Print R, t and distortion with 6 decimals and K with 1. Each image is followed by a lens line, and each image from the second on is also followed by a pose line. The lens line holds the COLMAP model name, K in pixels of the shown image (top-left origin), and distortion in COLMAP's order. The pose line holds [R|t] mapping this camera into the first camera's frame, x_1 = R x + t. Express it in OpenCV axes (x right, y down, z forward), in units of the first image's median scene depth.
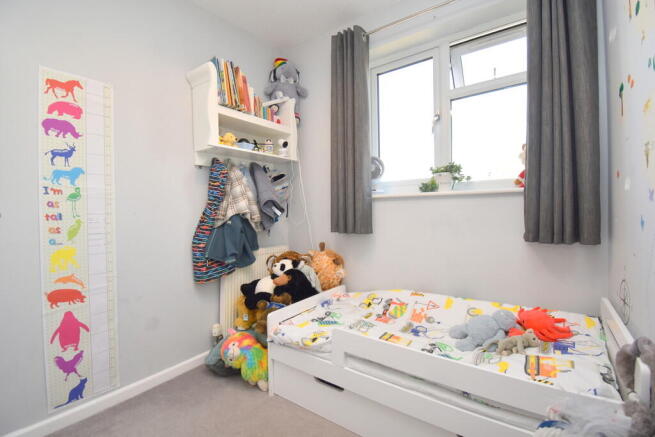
lens RADIAL K [[294.8, 0, 326.4], [0, 294.8, 215.5], [0, 0, 1]] dist [-0.036640, -0.001005]
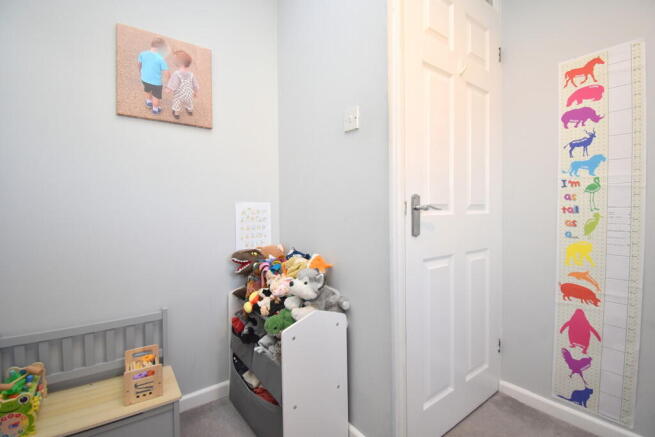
lens RADIAL K [[294.8, 0, 326.0], [0, 294.8, 217.7], [0, 0, 1]] dist [-0.036640, -0.001005]
pose [[-0.291542, 0.042280, -0.955623, 0.240671], [-0.006797, 0.998906, 0.046268, -0.007360], [0.956534, 0.019984, -0.290935, 0.464694]]
